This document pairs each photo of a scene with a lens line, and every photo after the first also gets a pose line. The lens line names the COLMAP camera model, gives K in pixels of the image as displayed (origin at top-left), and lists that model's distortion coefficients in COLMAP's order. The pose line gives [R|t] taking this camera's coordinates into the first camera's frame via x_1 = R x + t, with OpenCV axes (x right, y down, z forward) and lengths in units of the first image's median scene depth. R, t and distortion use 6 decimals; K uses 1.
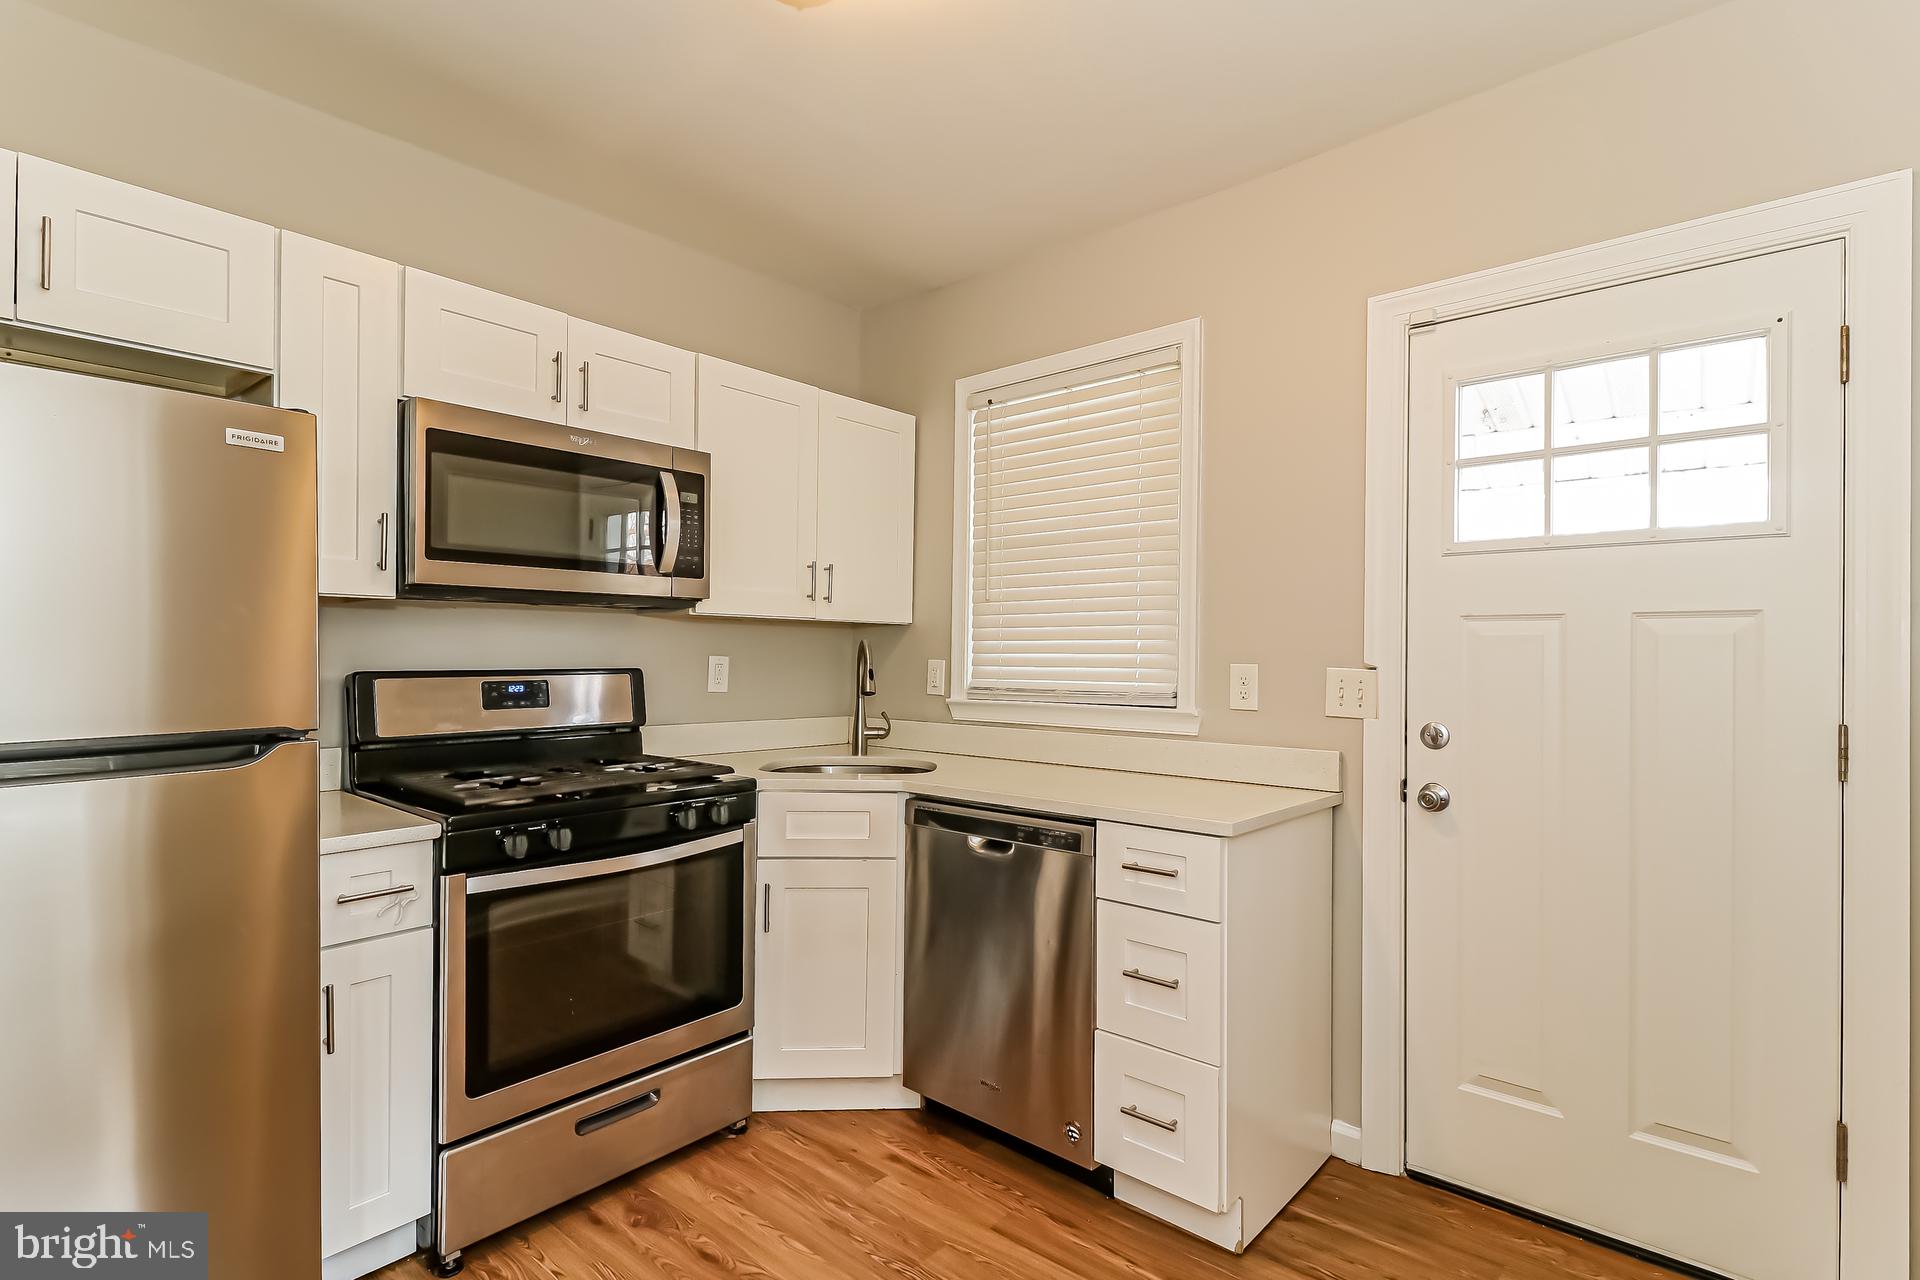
lens RADIAL K [[894.1, 0, 956.1], [0, 894.1, 656.3], [0, 0, 1]] dist [-0.013175, 0.000067]
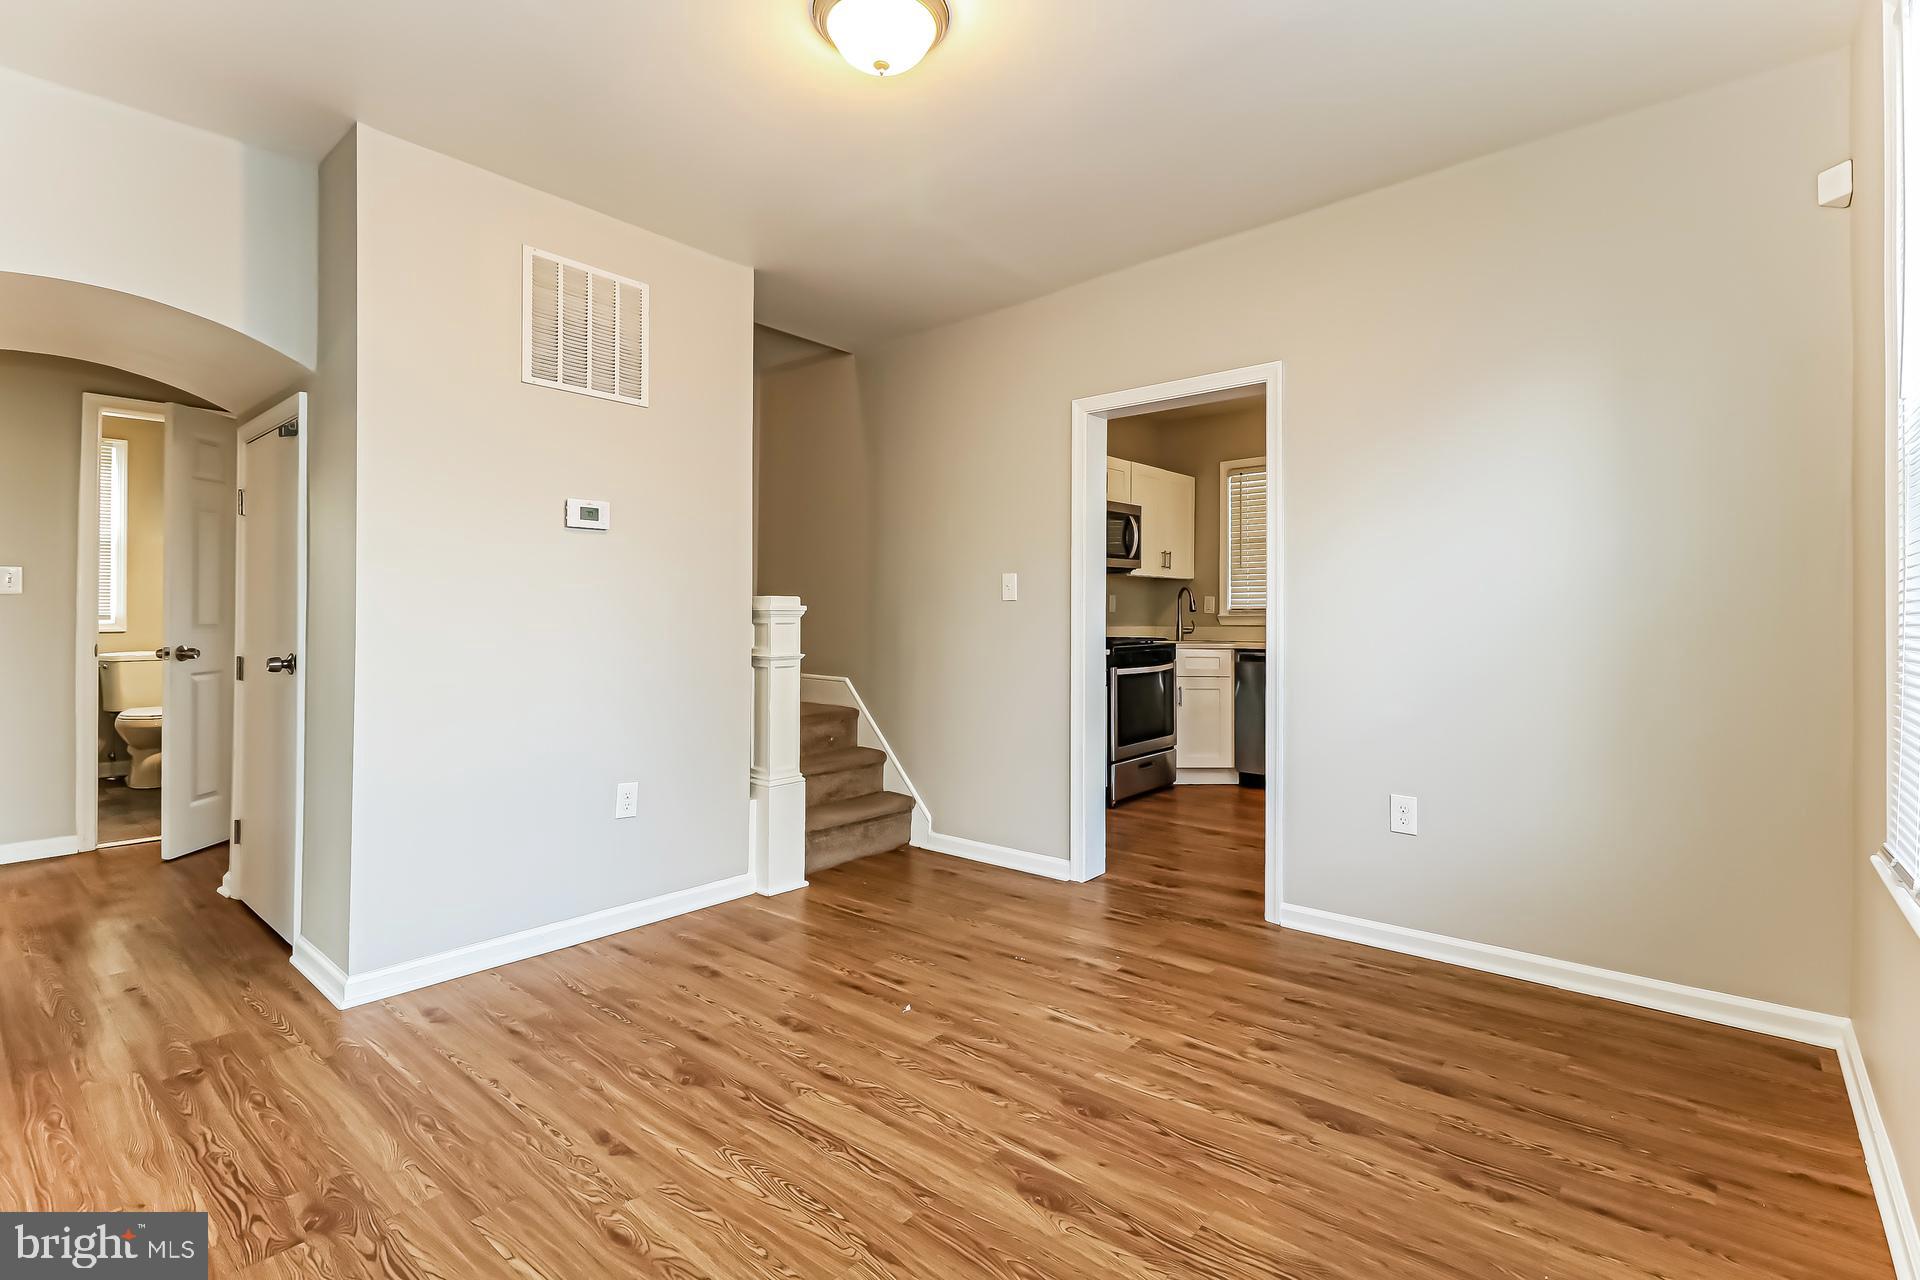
lens RADIAL K [[894.1, 0, 957.9], [0, 894.1, 621.7], [0, 0, 1]] dist [-0.013175, 0.000067]
pose [[0.999909, -0.011194, 0.007571, -0.824488], [0.011167, 0.999931, 0.003558, 0.064259], [-0.007611, -0.003473, 0.999965, -1.403085]]
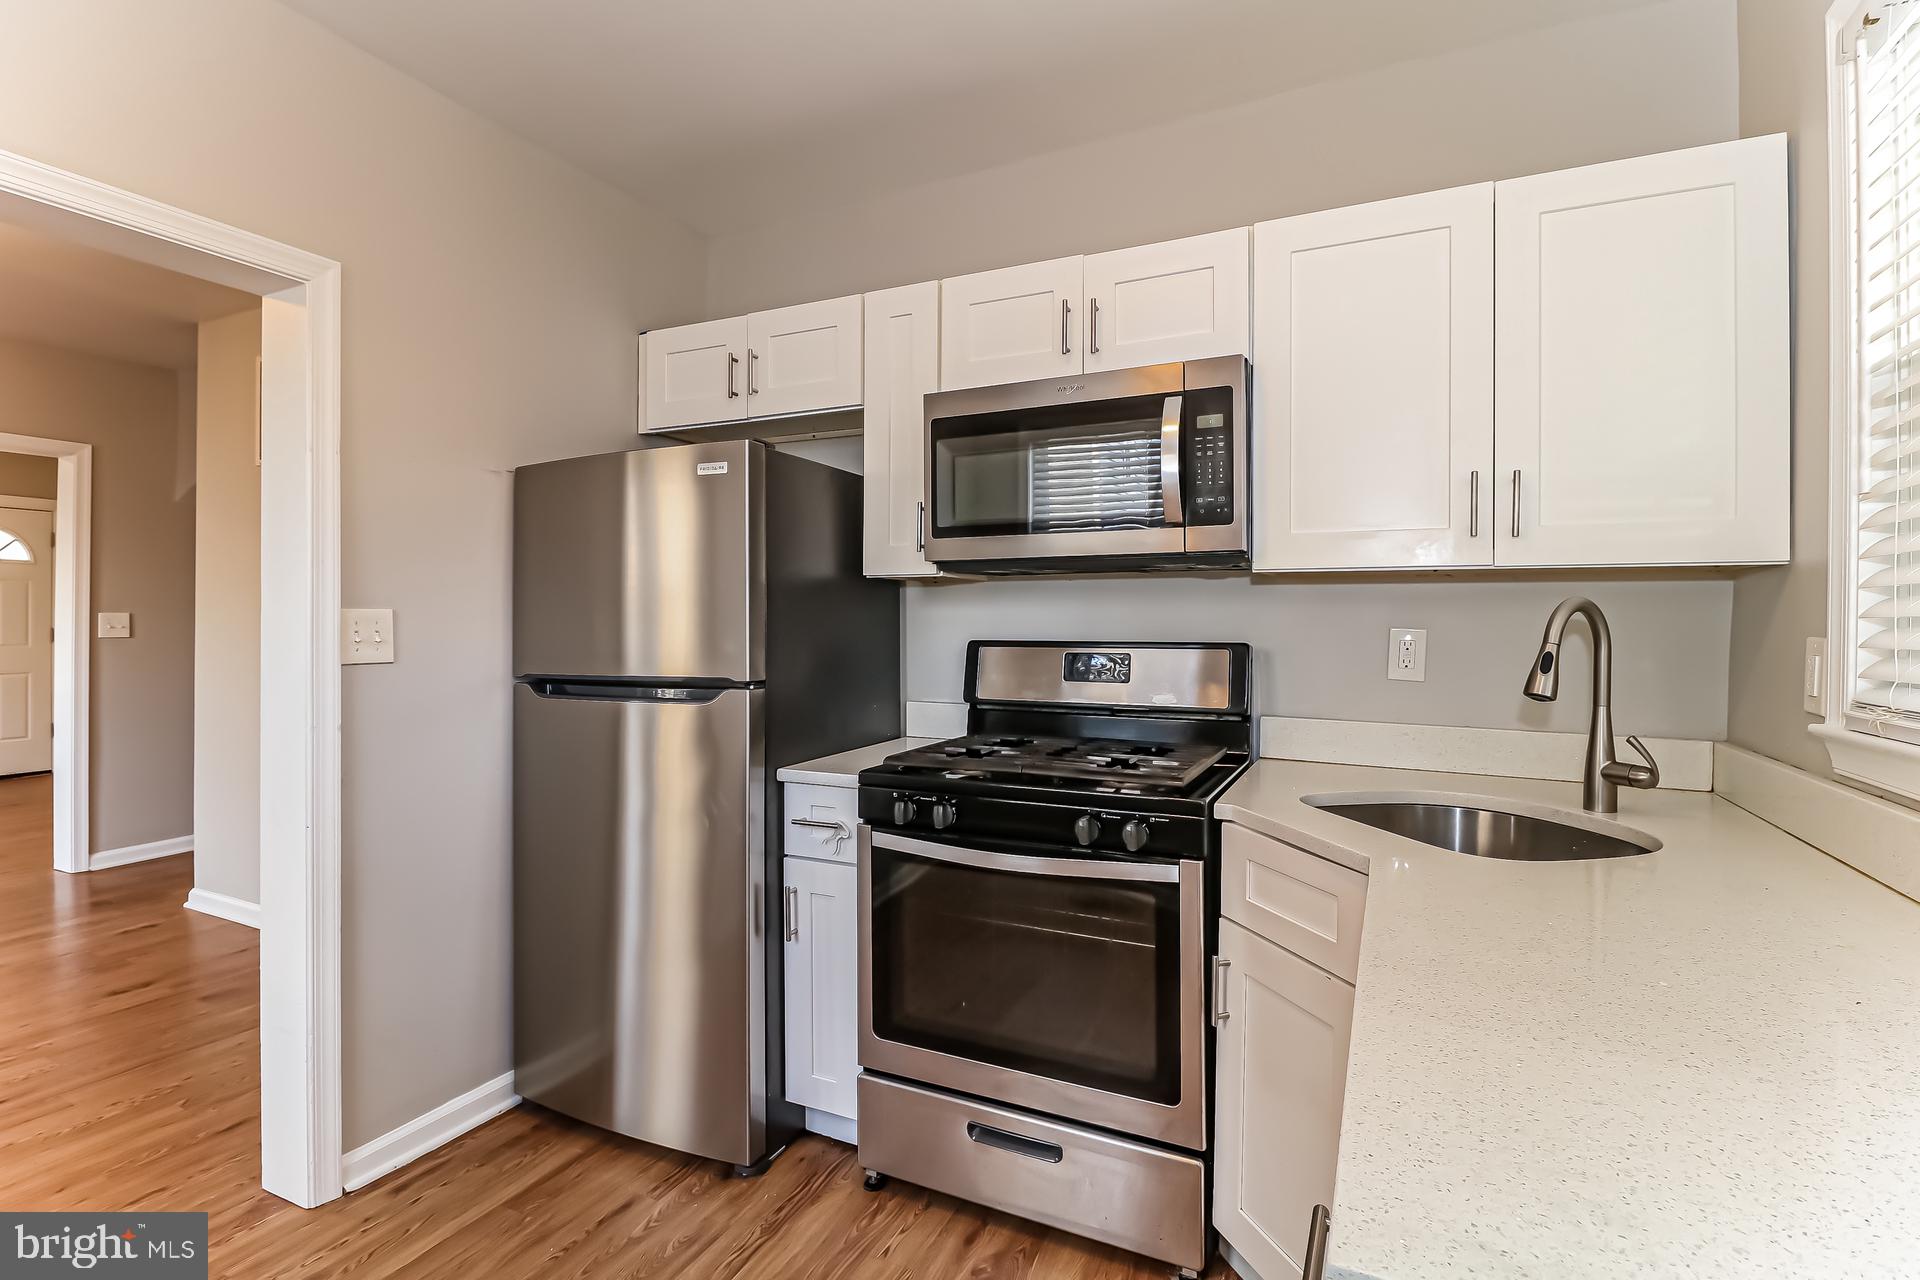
lens RADIAL K [[894.1, 0, 971.0], [0, 894.1, 623.5], [0, 0, 1]] dist [-0.013175, 0.000067]
pose [[0.261292, -0.003919, -0.965252, 0.401509], [-0.004430, 0.999976, -0.005259, 0.001481], [0.965250, 0.005650, 0.261269, 0.624796]]
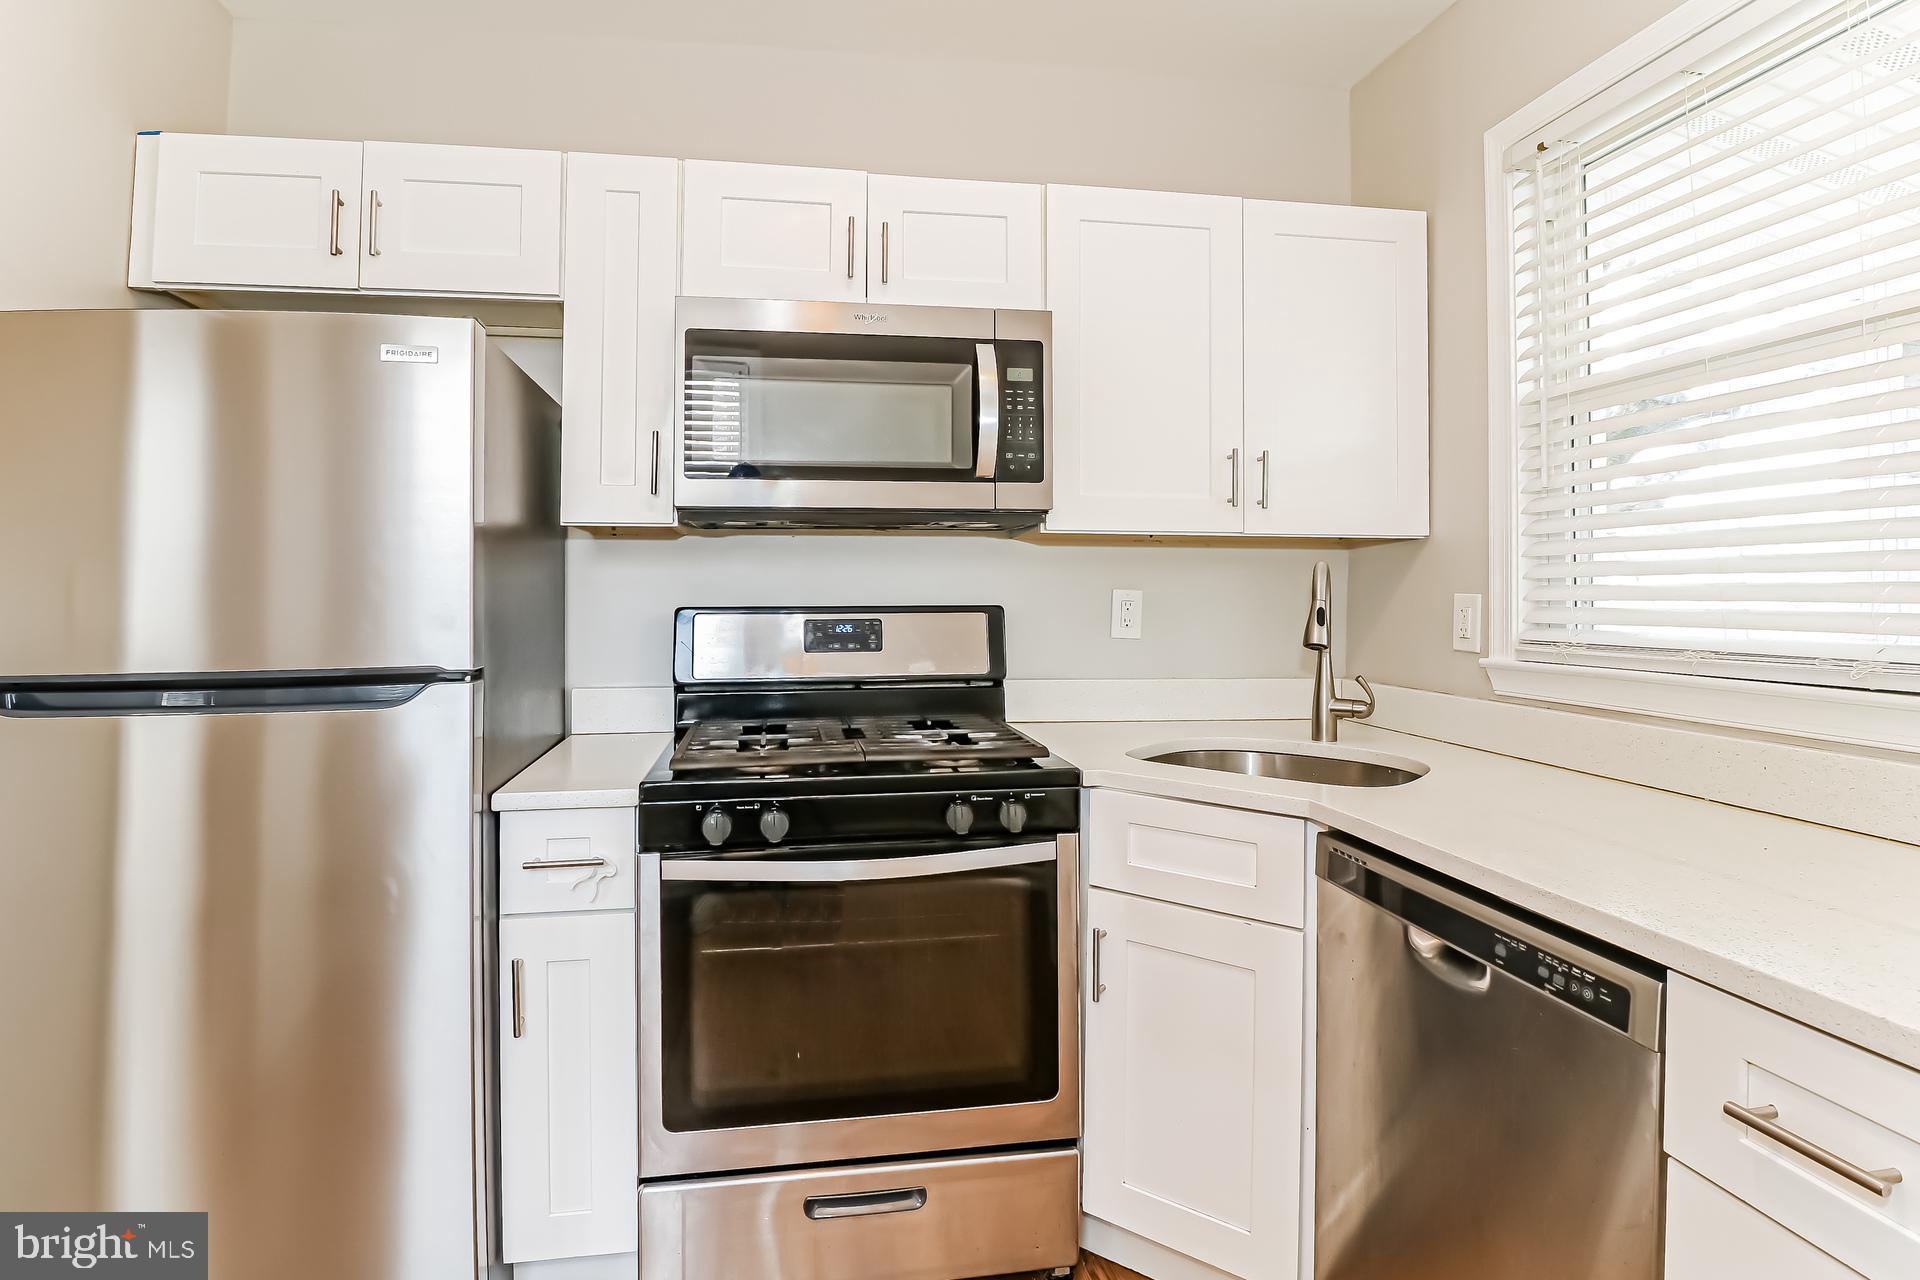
lens RADIAL K [[947.6, 0, 920.4], [0, 947.6, 569.2], [0, 0, 1]] dist [-0.023710, -0.001871]
pose [[0.758219, -0.022001, -0.651628, 0.150787], [0.003670, 0.999559, -0.029477, 0.006790], [0.651989, 0.019958, 0.757966, 0.368703]]
